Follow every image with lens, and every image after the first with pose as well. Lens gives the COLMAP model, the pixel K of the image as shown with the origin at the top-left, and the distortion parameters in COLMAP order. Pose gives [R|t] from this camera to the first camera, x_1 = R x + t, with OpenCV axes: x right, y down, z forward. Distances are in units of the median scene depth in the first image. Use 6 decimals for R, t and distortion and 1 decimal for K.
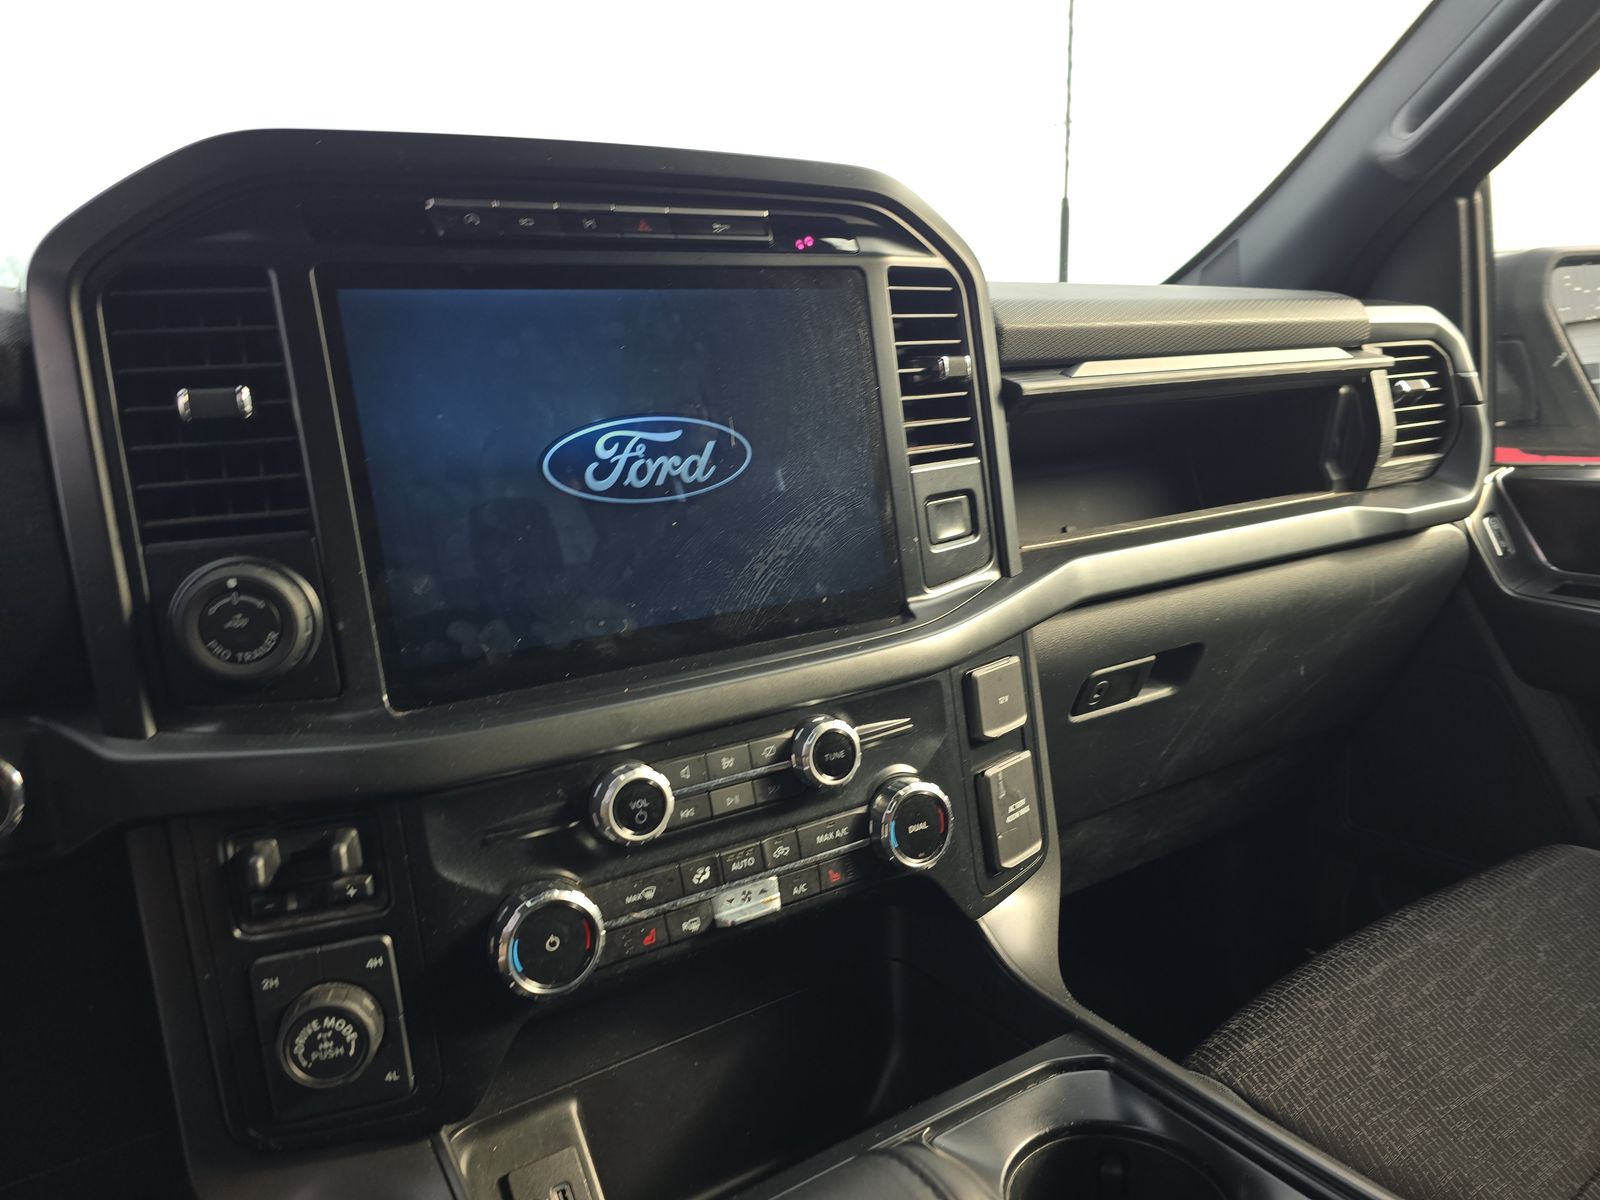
lens RADIAL K [[1062.2, 0, 800.0], [0, 1062.2, 600.0], [0, 0, 1]] dist [0.070040, -0.005910]
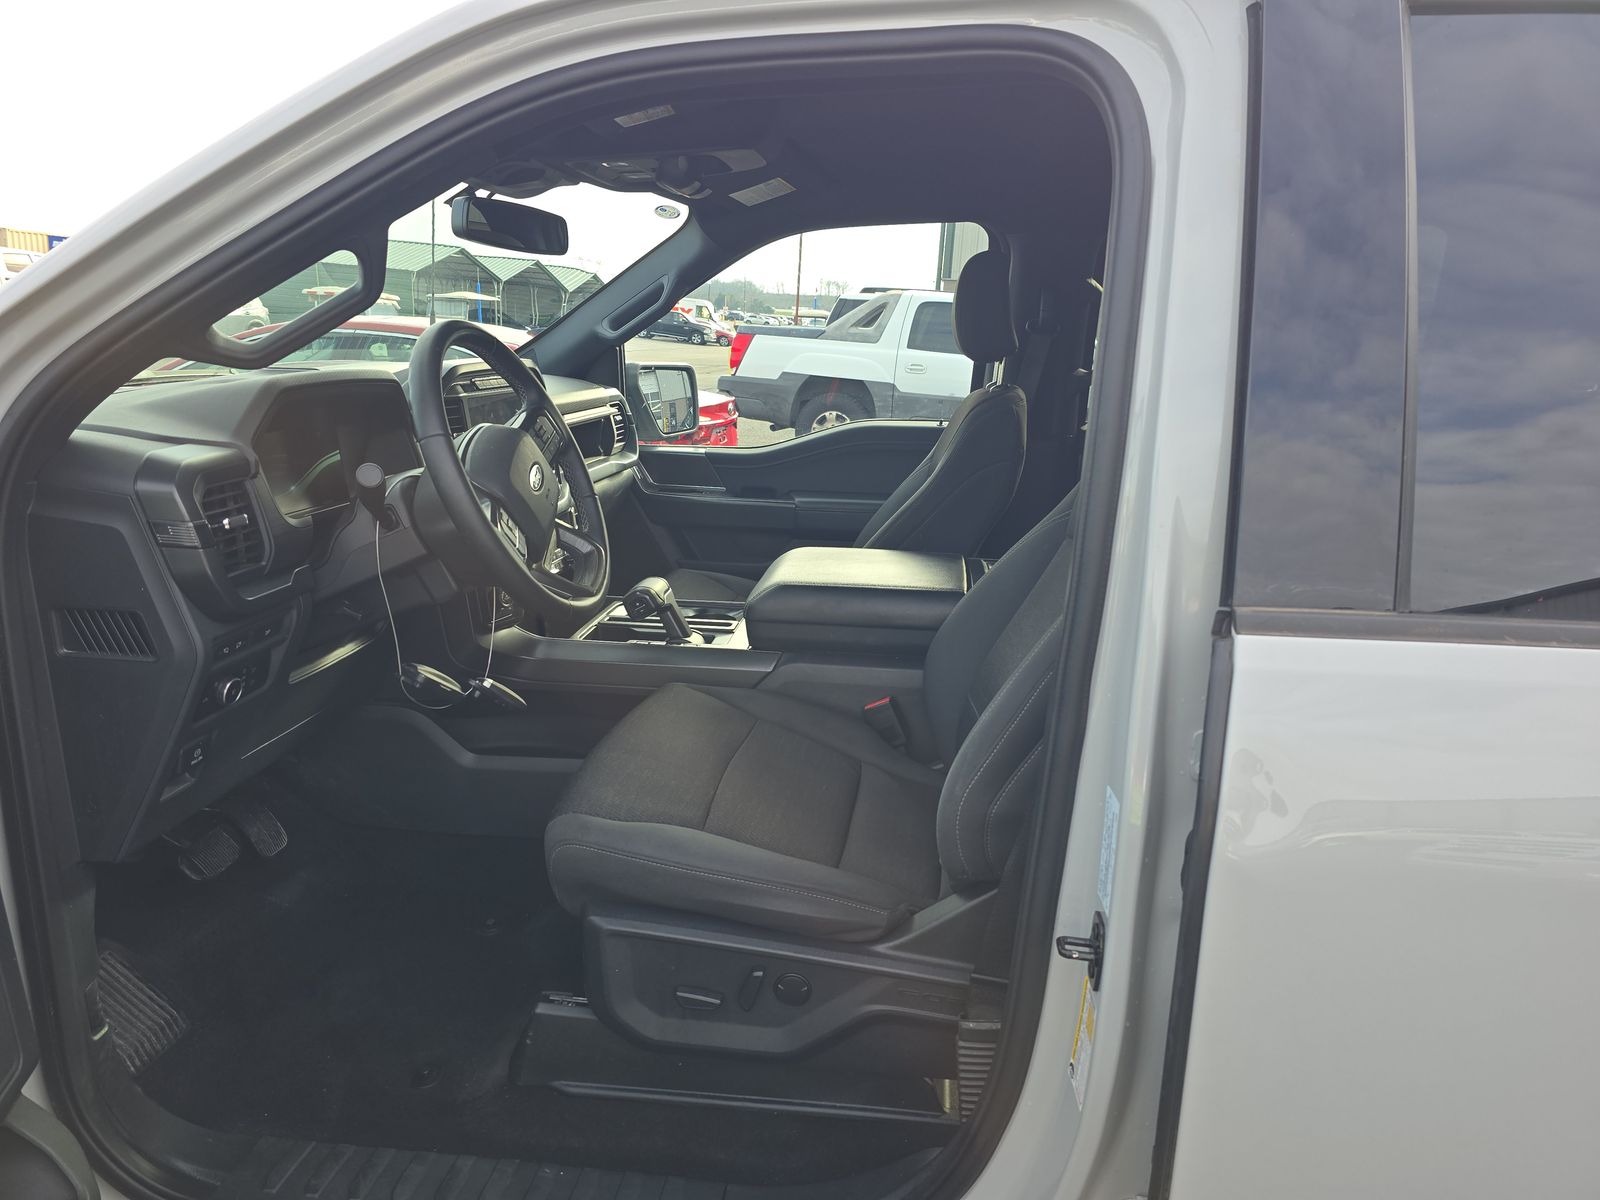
lens RADIAL K [[1062.2, 0, 800.0], [0, 1062.2, 600.0], [0, 0, 1]] dist [0.070040, -0.005910]
pose [[0.632175, -0.121091, 0.765305, -2.074634], [0.097828, 0.992282, 0.076195, 0.166985], [-0.768625, 0.026700, 0.639142, -1.747967]]
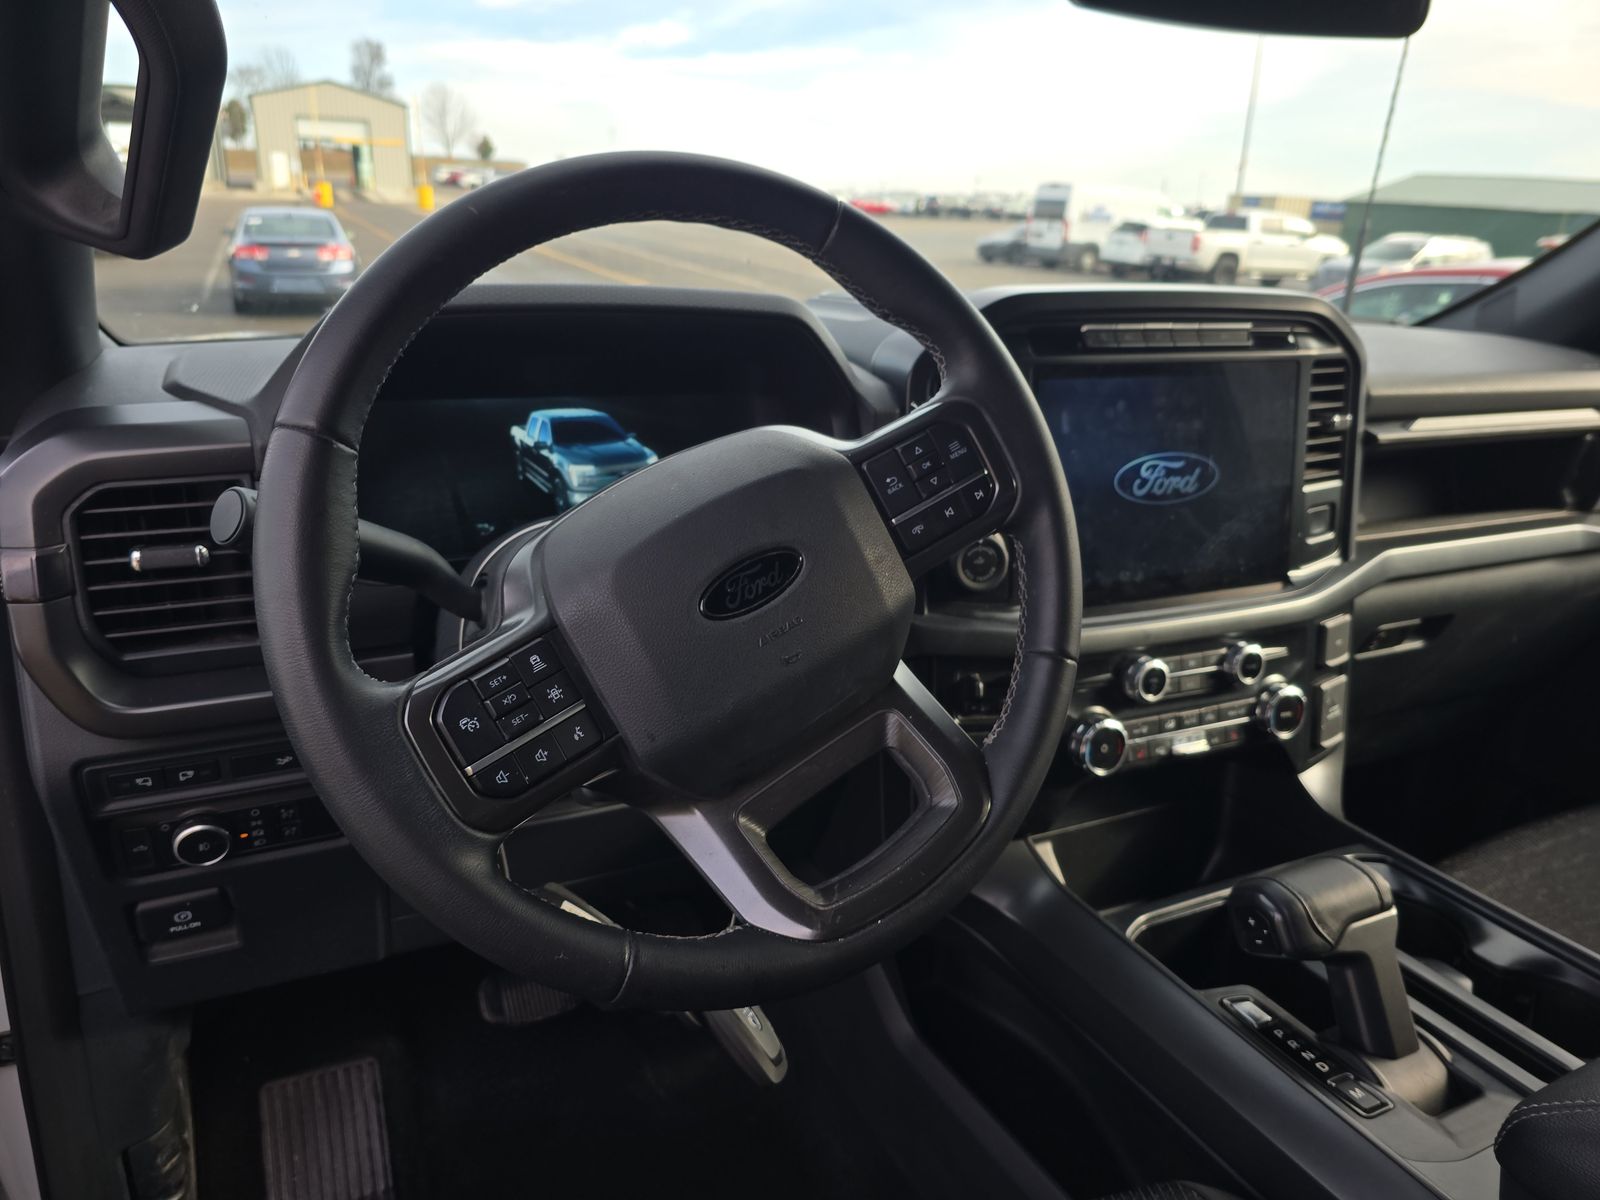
lens RADIAL K [[1062.2, 0, 800.0], [0, 1062.2, 600.0], [0, 0, 1]] dist [0.070040, -0.005910]
pose [[0.990840, 0.118430, -0.064883, -0.525518], [-0.109909, 0.986419, 0.122060, -0.078280], [0.078457, -0.113810, 0.990400, -0.661058]]
